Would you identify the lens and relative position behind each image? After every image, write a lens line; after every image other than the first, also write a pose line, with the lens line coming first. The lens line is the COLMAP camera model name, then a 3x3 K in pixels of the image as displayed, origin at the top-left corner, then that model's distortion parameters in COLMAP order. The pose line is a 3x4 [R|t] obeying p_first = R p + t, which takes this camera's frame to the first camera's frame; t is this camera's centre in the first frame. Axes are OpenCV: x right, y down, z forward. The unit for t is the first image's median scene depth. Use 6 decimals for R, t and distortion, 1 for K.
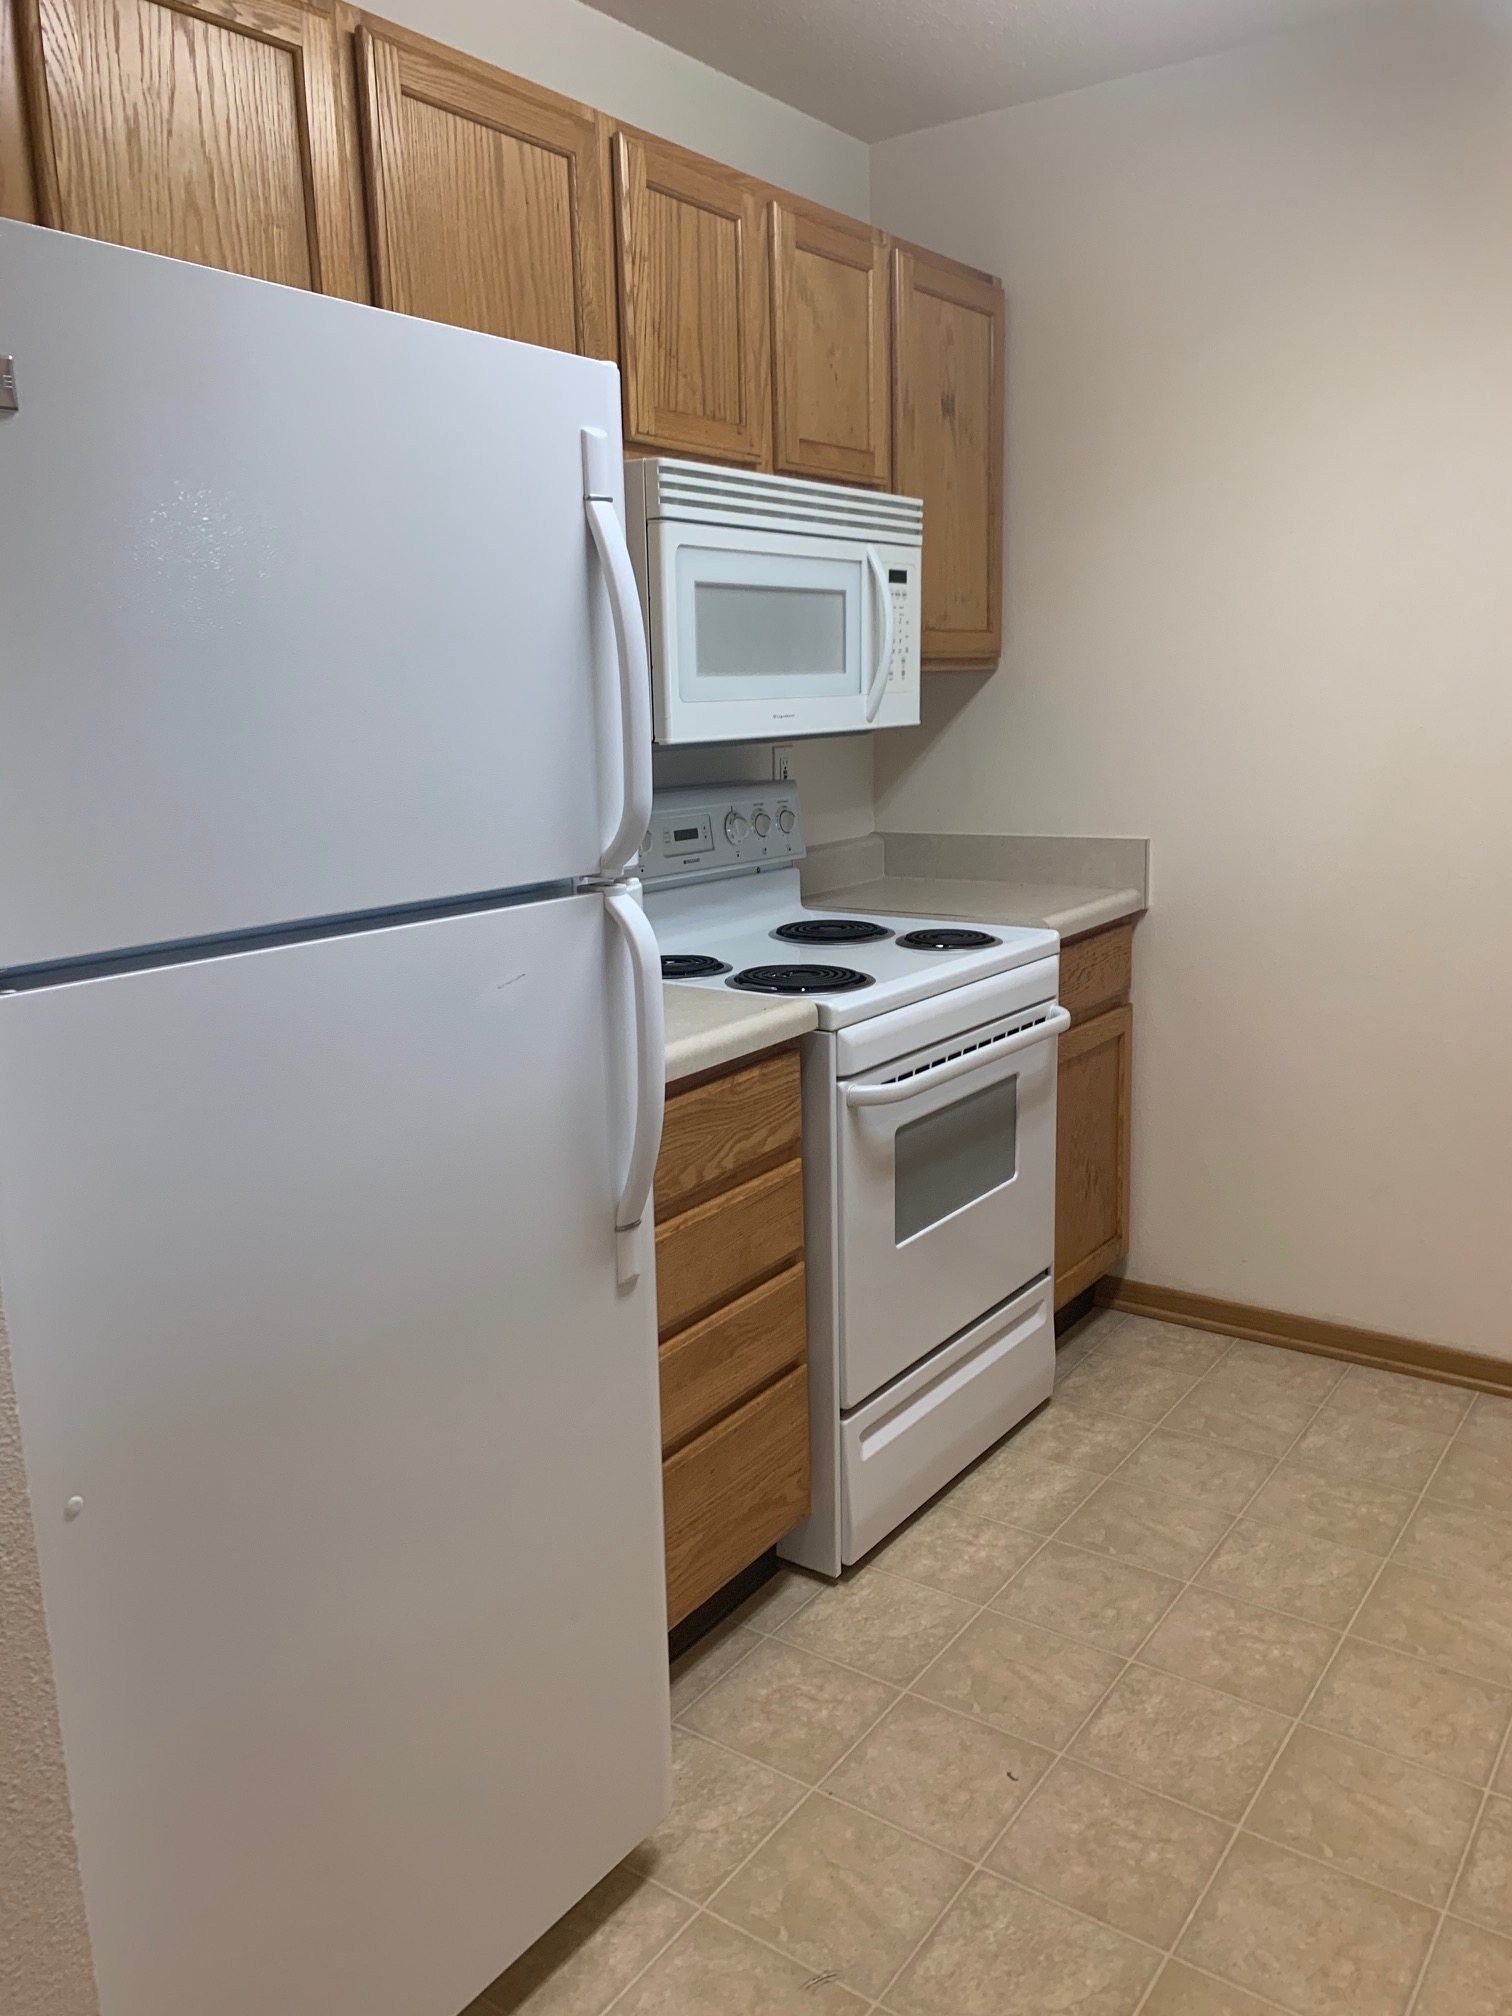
lens RADIAL K [[1506.5, 0, 756.0], [0, 1506.5, 1008.0], [0, 0, 1]] dist [-0.001113, 0.009207]
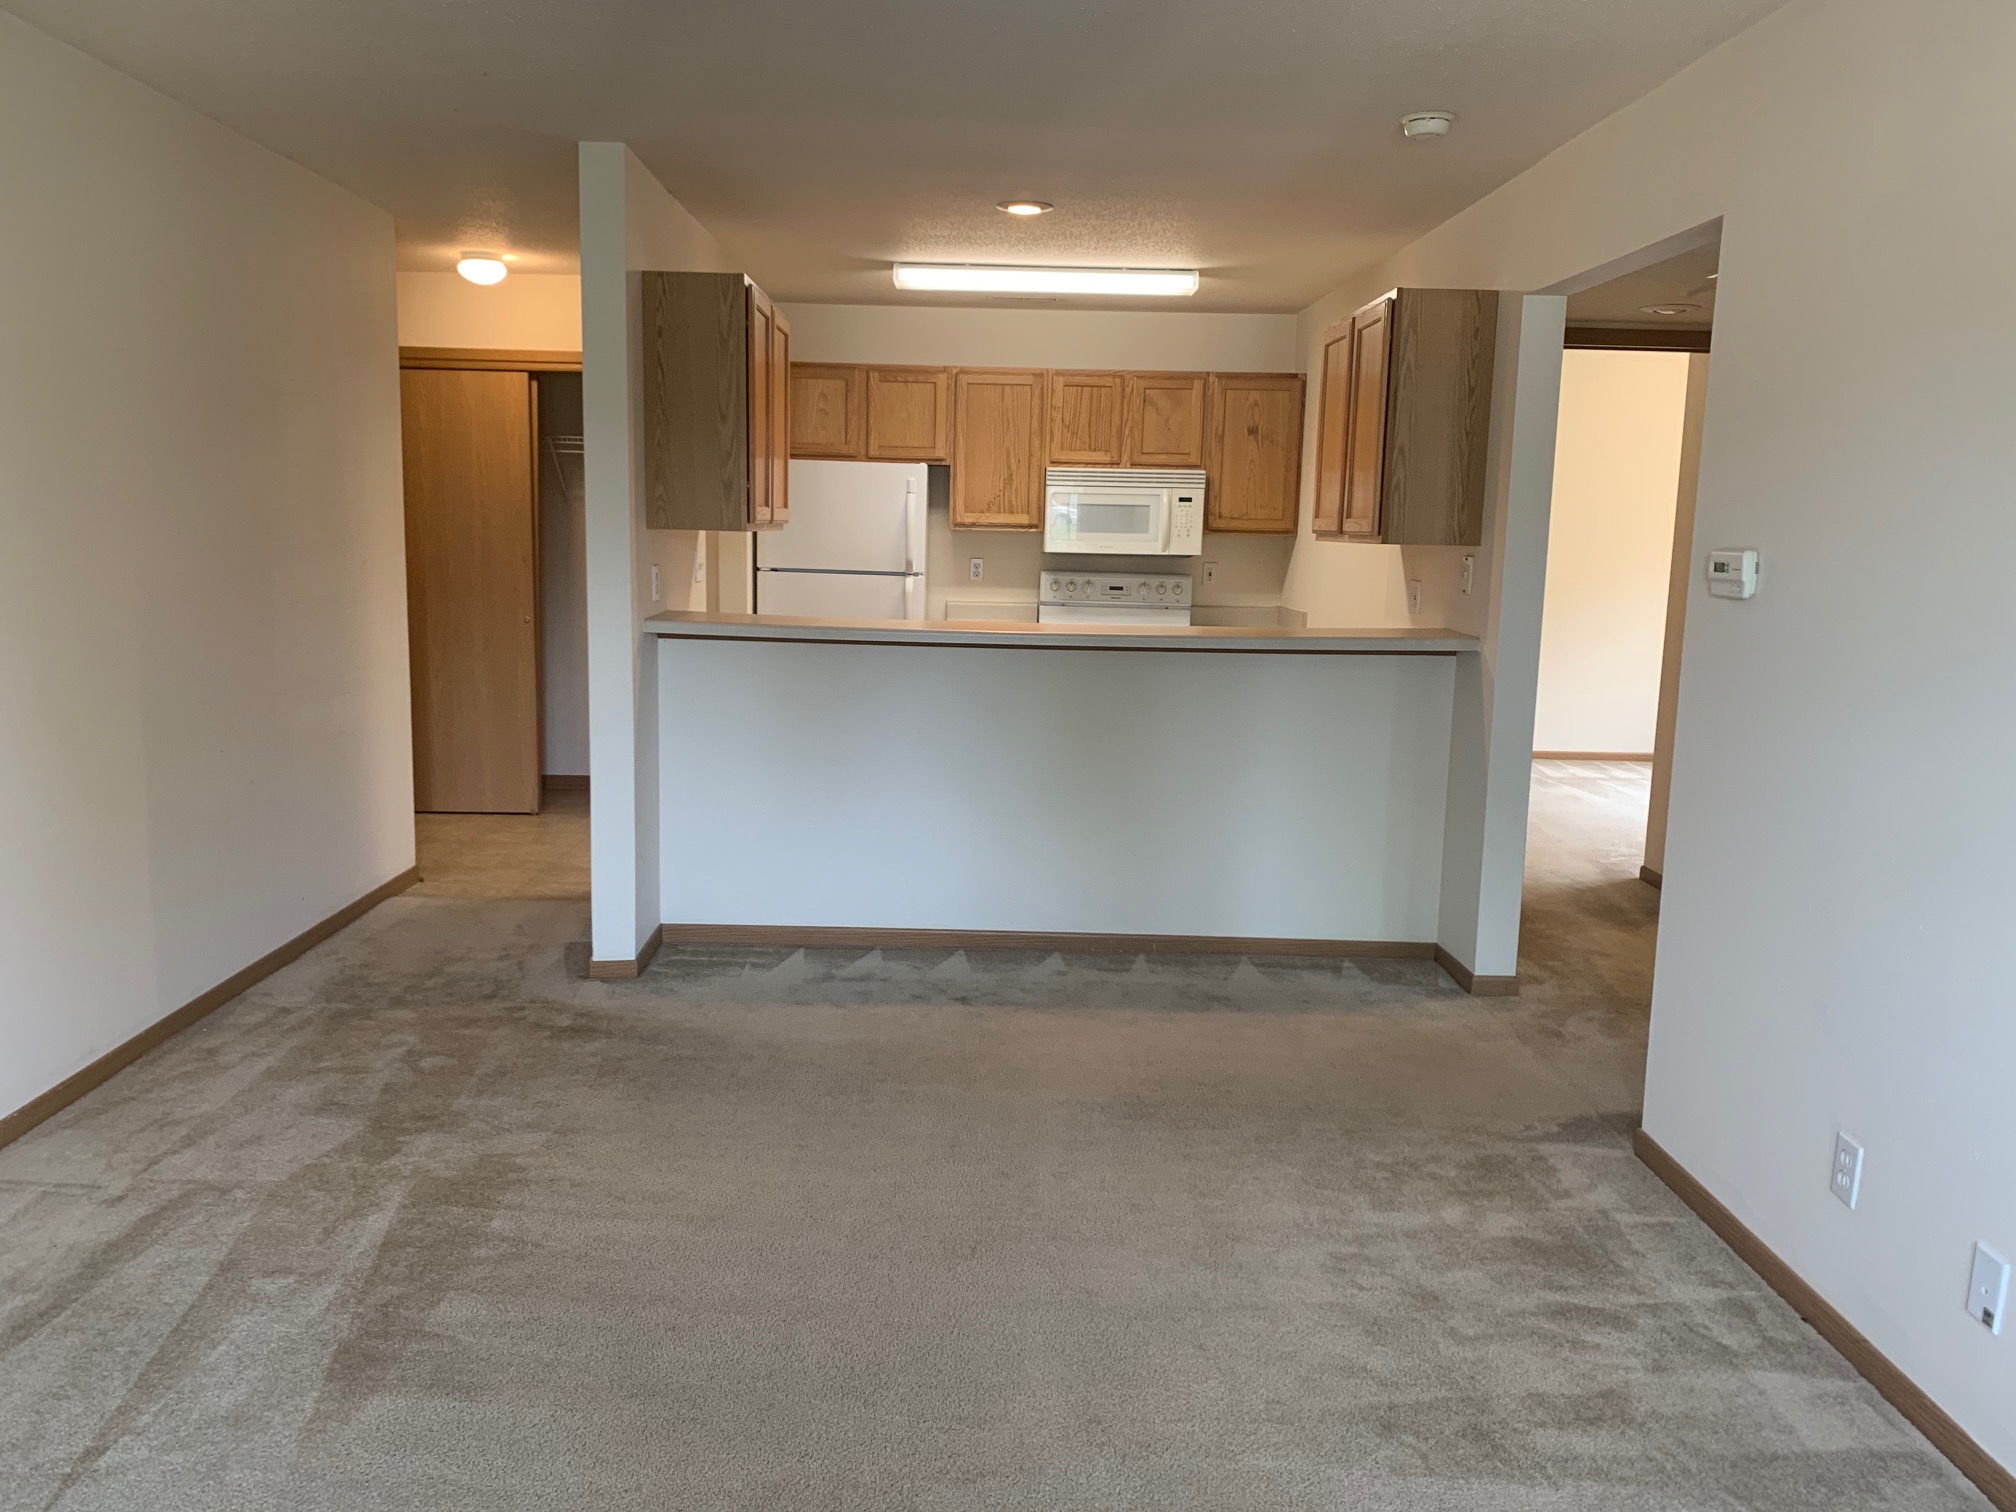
lens RADIAL K [[1573.6, 0, 1008.0], [0, 1573.6, 756.0], [0, 0, 1]] dist [0.041747, -0.005796]
pose [[0.592013, 0.157231, -0.790442, 1.979741], [-0.201844, 0.978453, 0.043456, 0.093230], [0.780243, 0.133820, 0.610993, -0.816107]]
